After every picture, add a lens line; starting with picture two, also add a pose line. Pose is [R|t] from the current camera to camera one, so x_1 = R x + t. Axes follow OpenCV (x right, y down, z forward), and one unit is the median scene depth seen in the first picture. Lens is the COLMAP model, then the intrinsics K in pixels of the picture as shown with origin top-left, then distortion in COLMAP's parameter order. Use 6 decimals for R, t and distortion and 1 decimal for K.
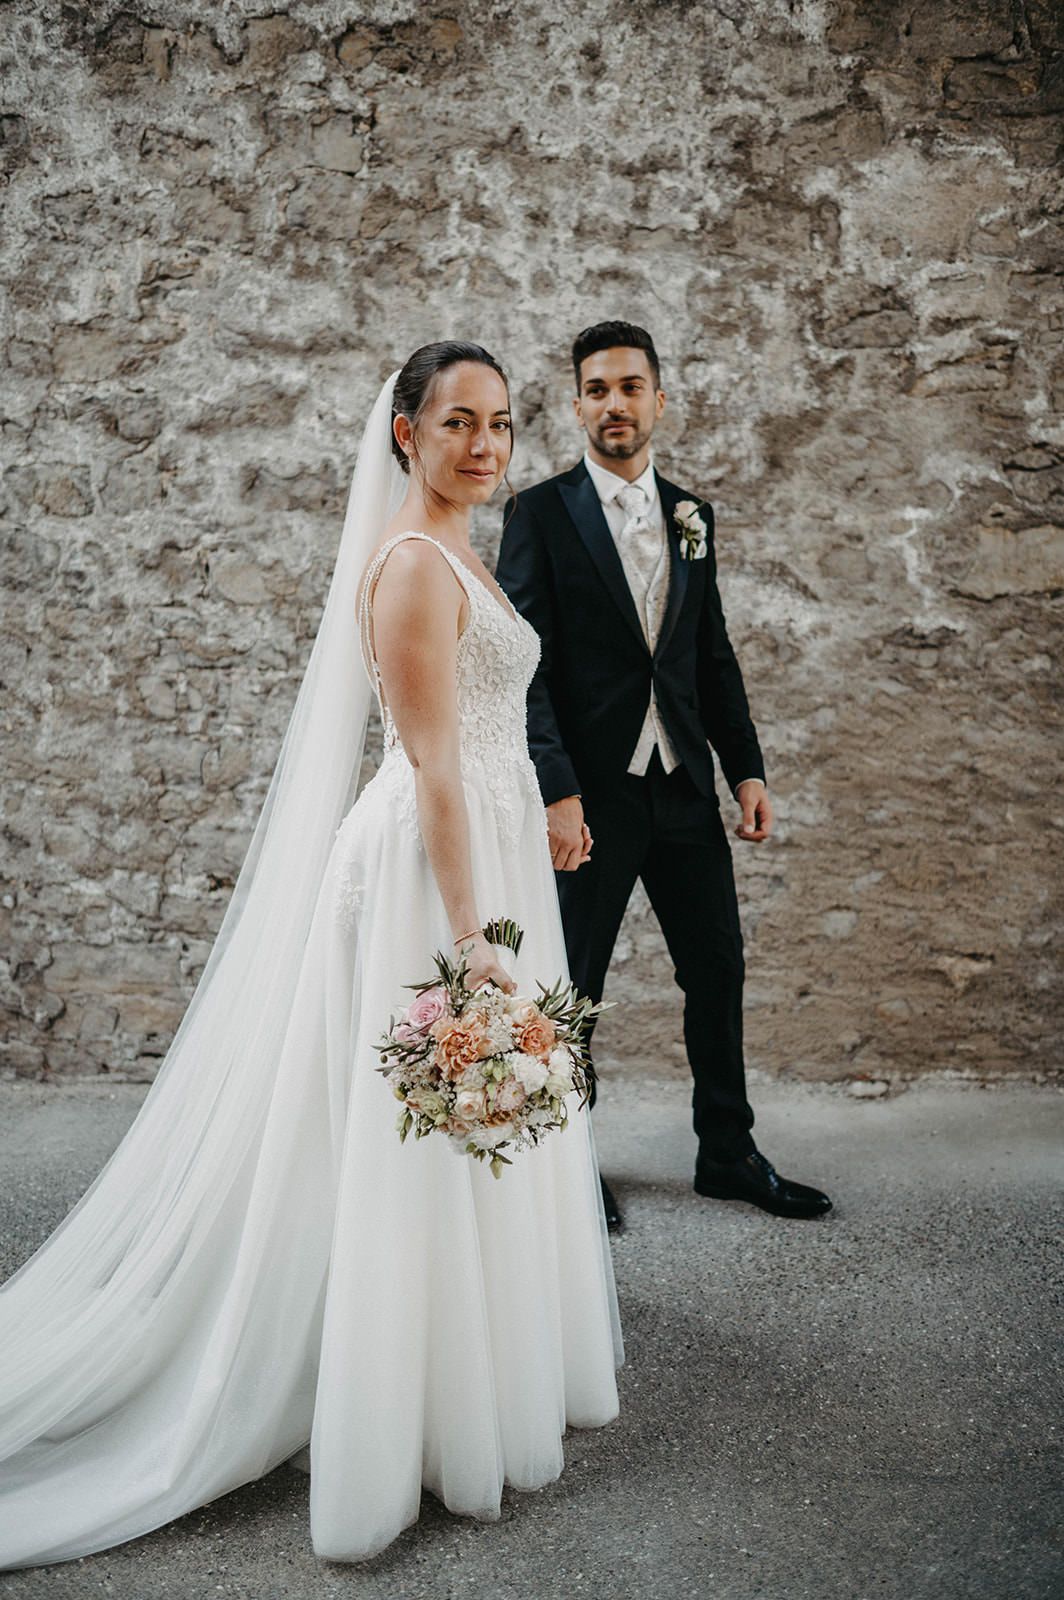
lens RADIAL K [[1304.9, 0, 532.0], [0, 1304.9, 800.0], [0, 0, 1]] dist [-0.060400, 0.061180]
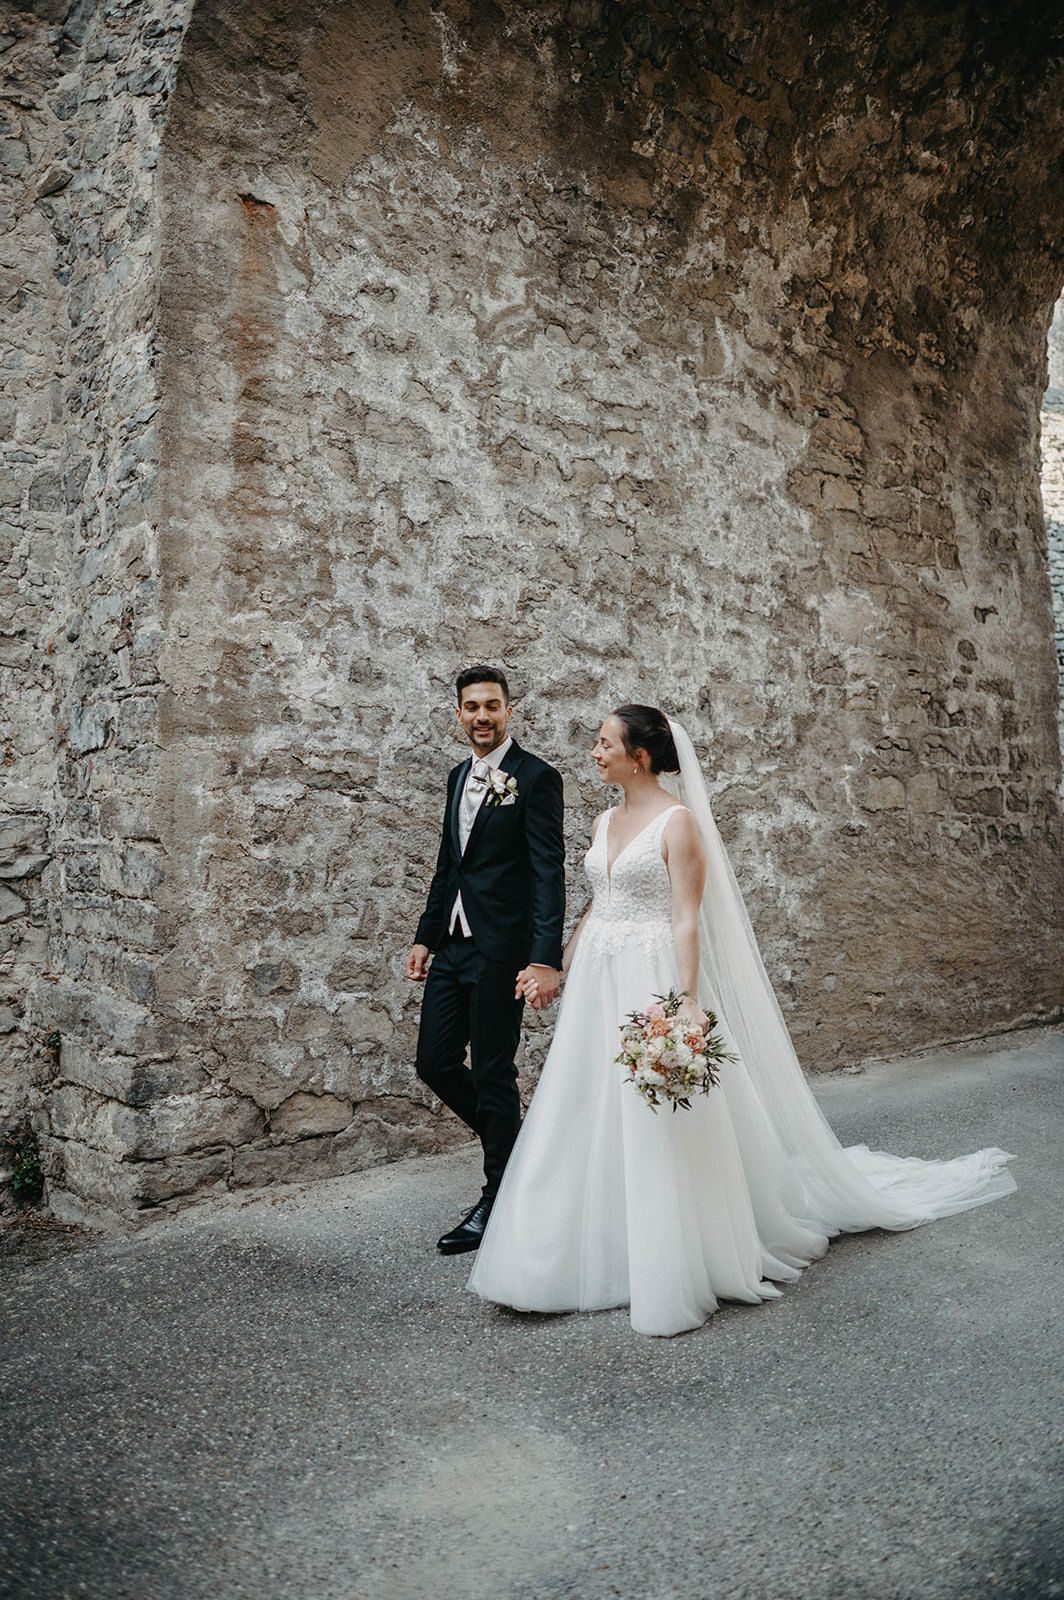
lens RADIAL K [[1304.9, 0, 532.0], [0, 1304.9, 800.0], [0, 0, 1]] dist [-0.060400, 0.061180]
pose [[0.748113, 0.022523, 0.663189, -1.362668], [0.084003, 0.988169, -0.128320, 0.040522], [-0.658233, 0.151707, 0.737370, -0.135361]]
